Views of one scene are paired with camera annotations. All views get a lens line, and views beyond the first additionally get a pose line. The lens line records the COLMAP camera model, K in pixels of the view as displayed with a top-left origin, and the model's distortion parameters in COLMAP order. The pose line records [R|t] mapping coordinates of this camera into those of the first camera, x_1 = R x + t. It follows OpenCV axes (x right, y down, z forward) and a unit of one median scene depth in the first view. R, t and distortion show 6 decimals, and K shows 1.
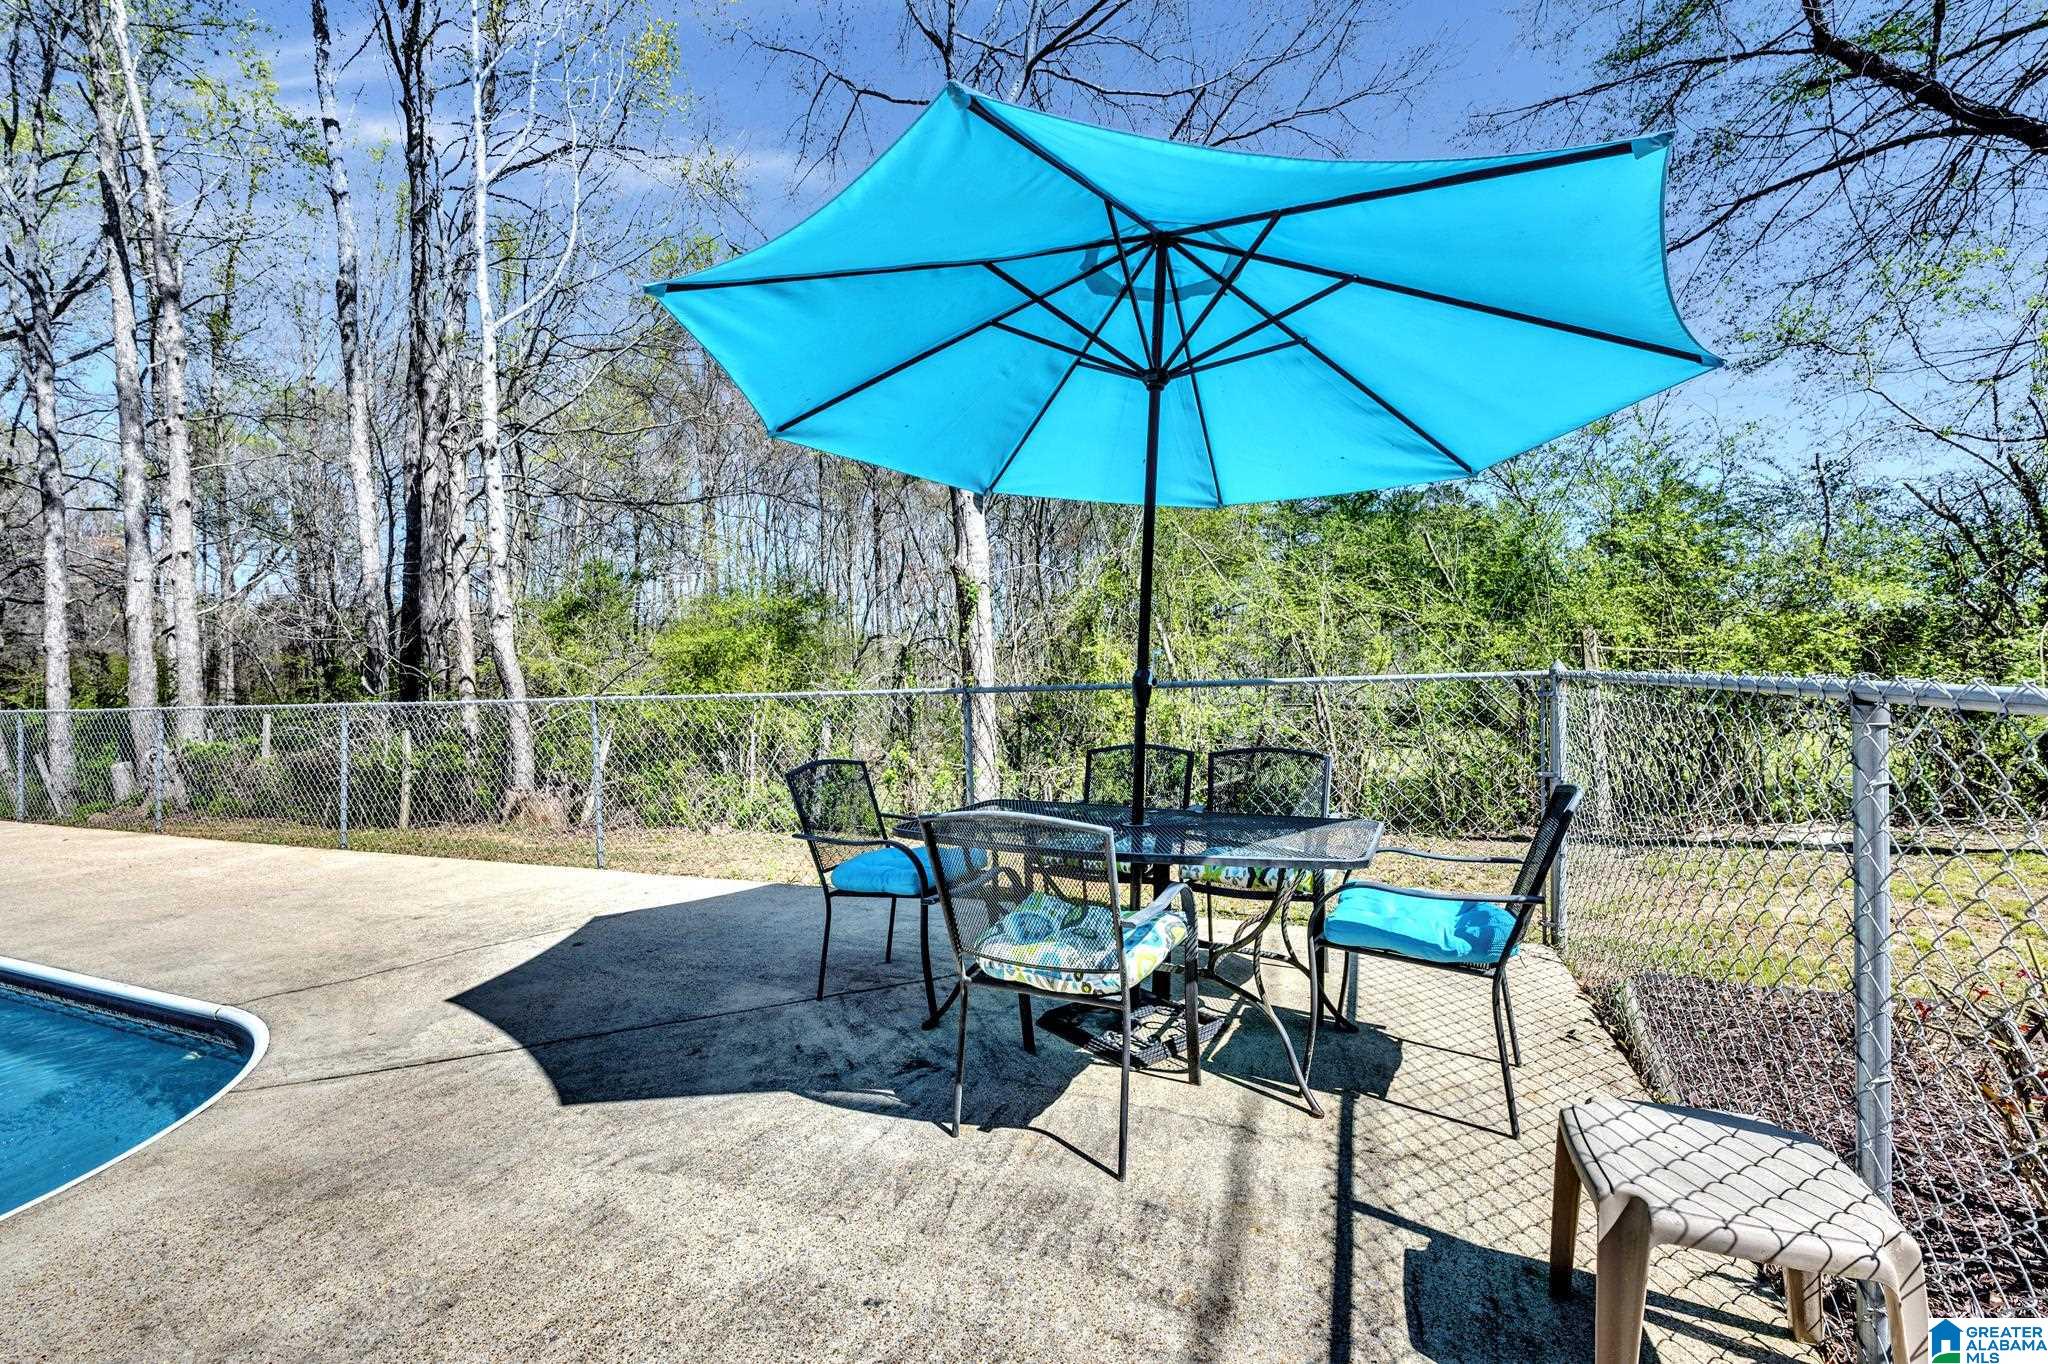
lens RADIAL K [[845.1, 0, 1030.0], [0, 845.1, 690.9], [0, 0, 1]] dist [-0.002854, -0.000633]
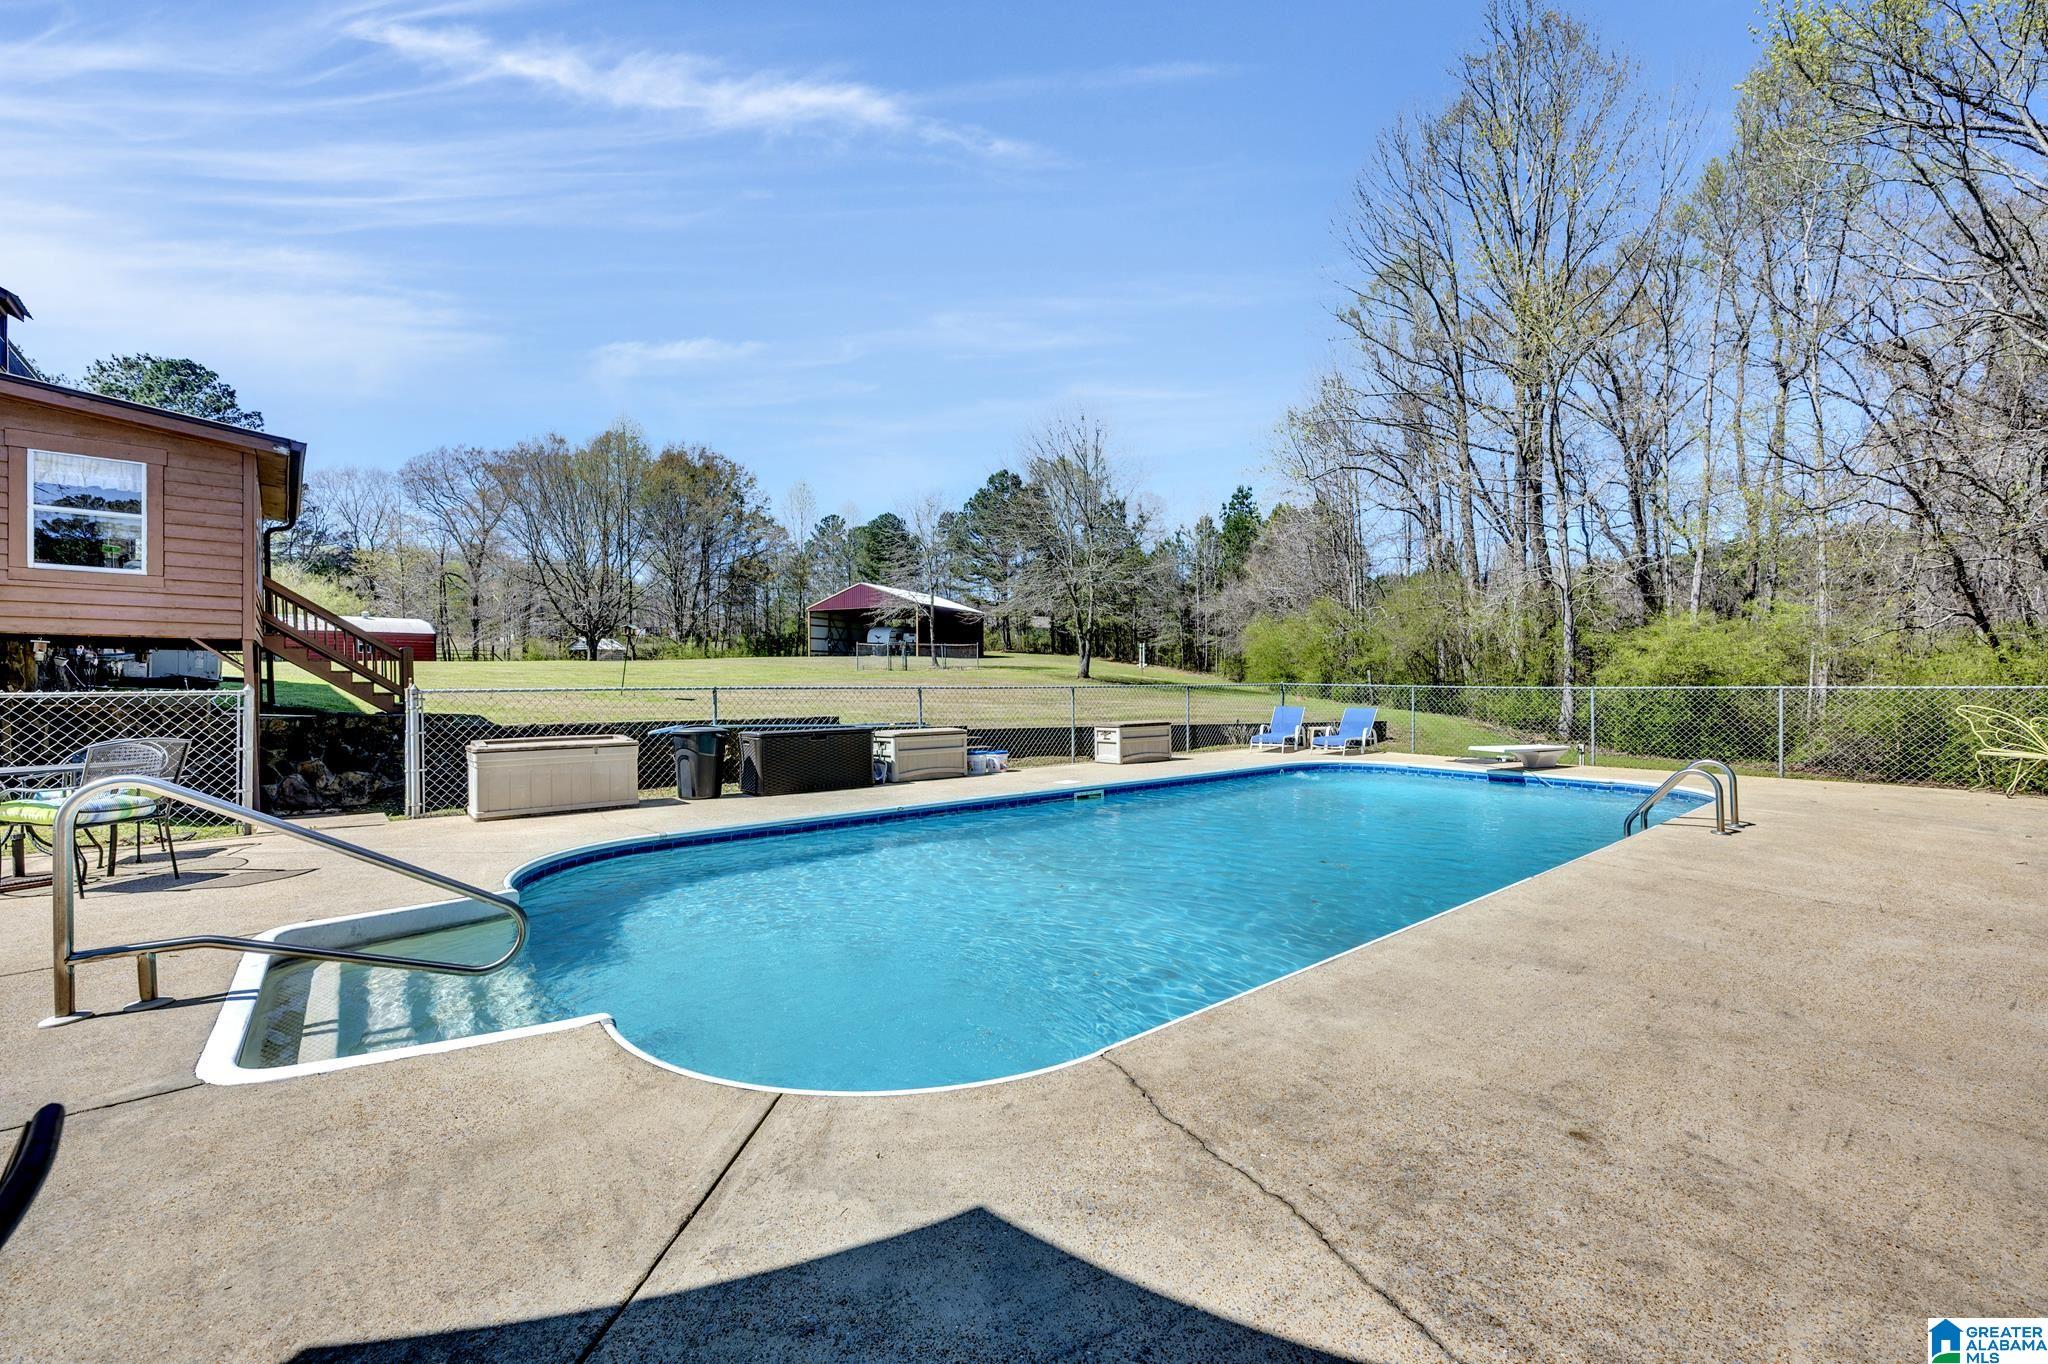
lens RADIAL K [[811.1, 0, 1023.9], [0, 811.1, 688.8], [0, 0, 1]] dist [0.000743, 0.000007]
pose [[-0.484870, 0.036838, -0.873810, -0.042745], [-0.000707, 0.999096, 0.042512, -0.003873], [0.874586, 0.021230, -0.484405, 0.247161]]
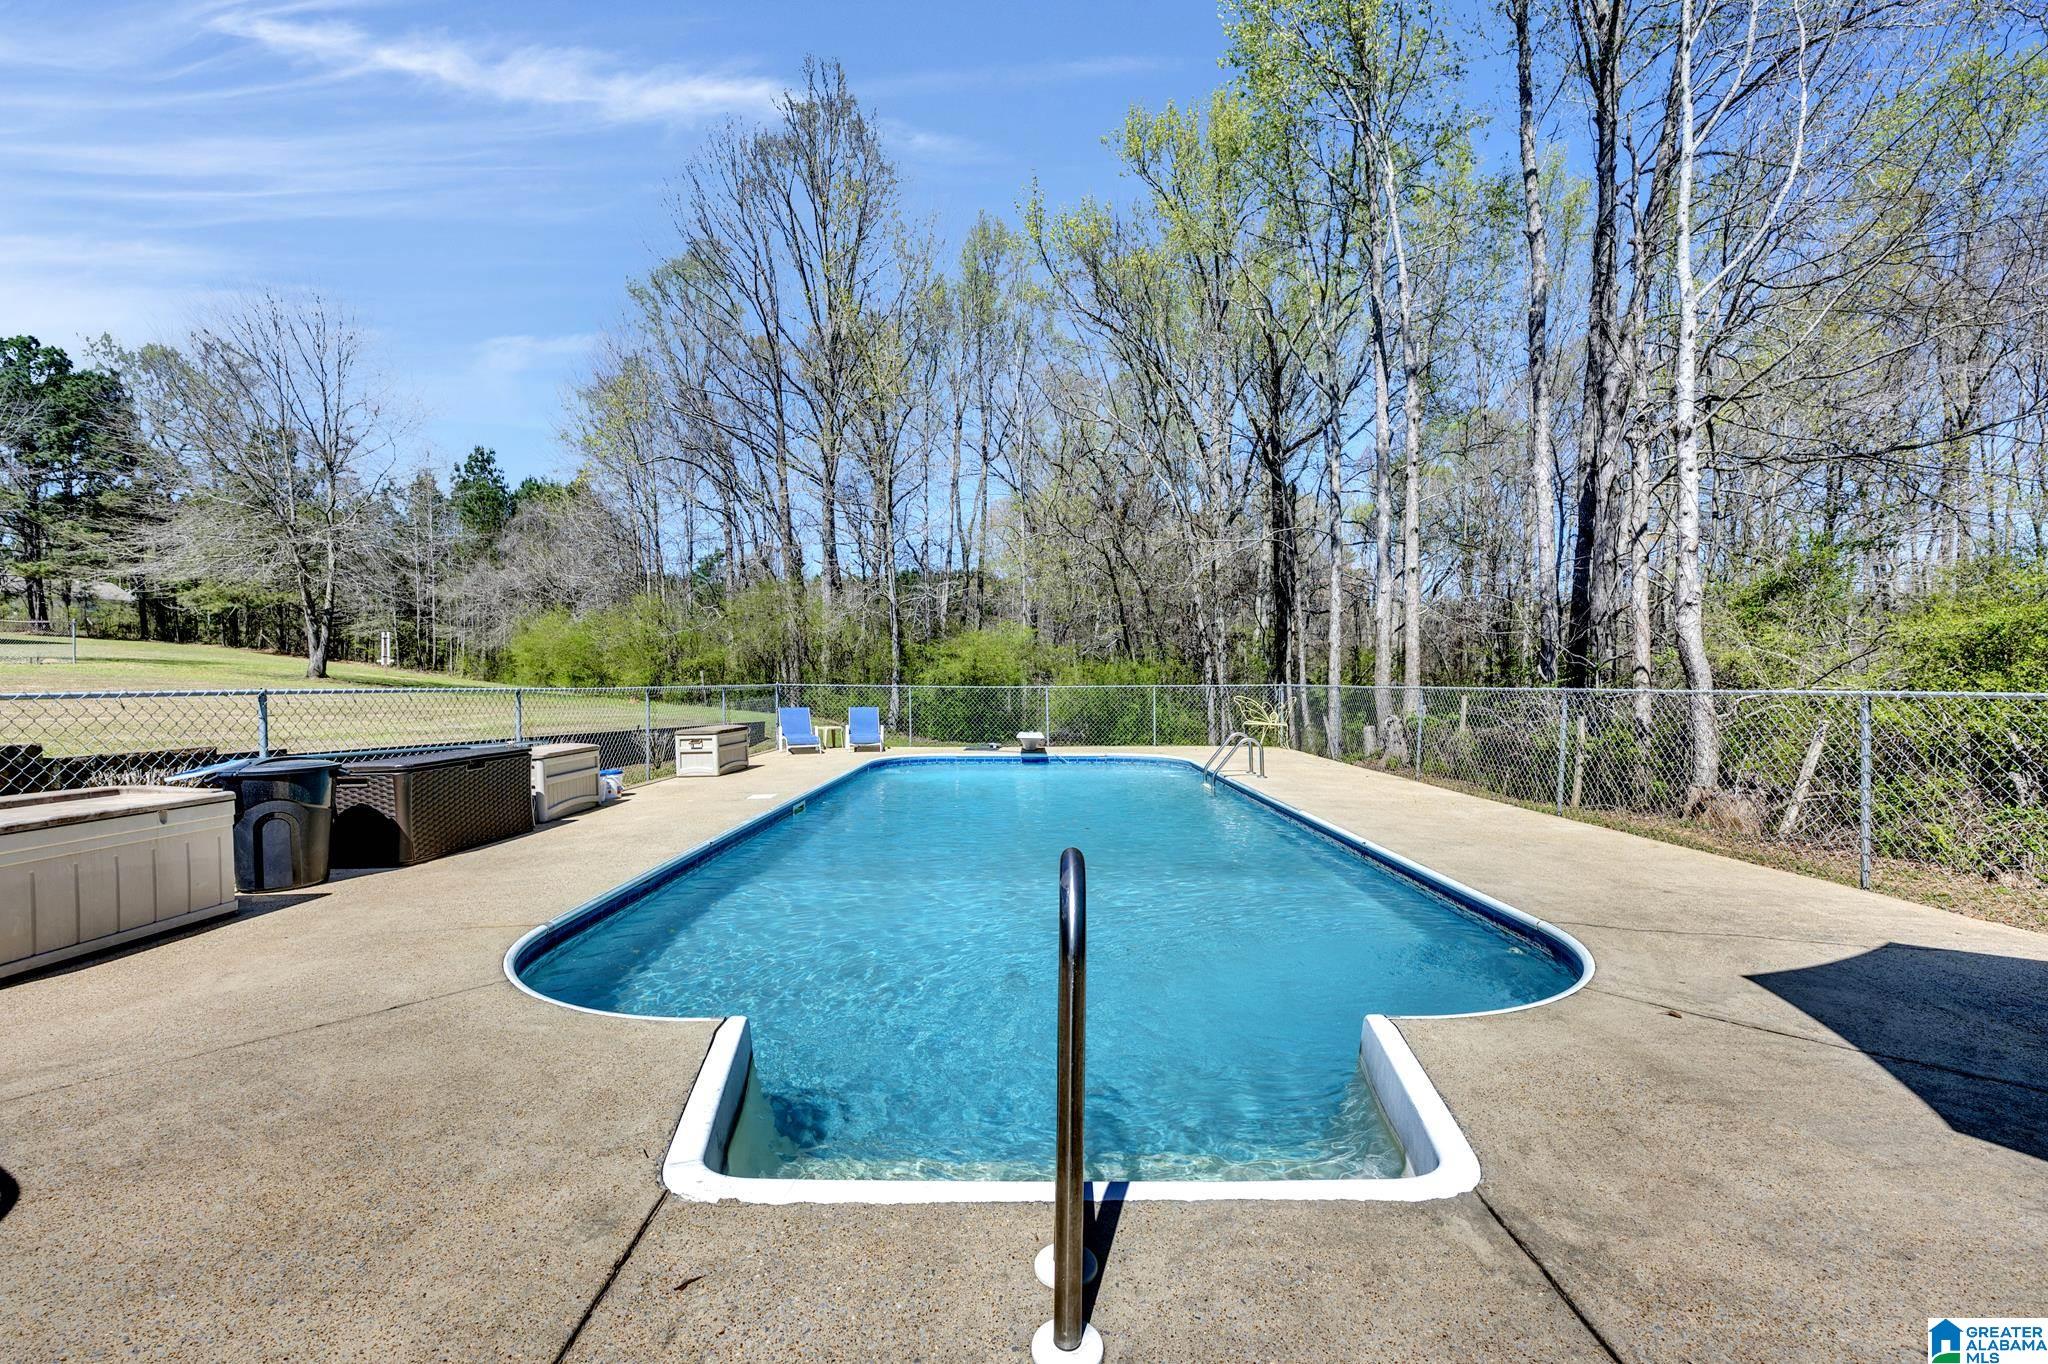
lens RADIAL K [[845.1, 0, 1030.0], [0, 845.1, 690.9], [0, 0, 1]] dist [-0.002854, -0.000633]
pose [[0.377336, 0.037544, -0.925315, -0.014466], [-0.026380, 0.999208, 0.029784, 0.001380], [0.925701, 0.013171, 0.378027, -0.040527]]
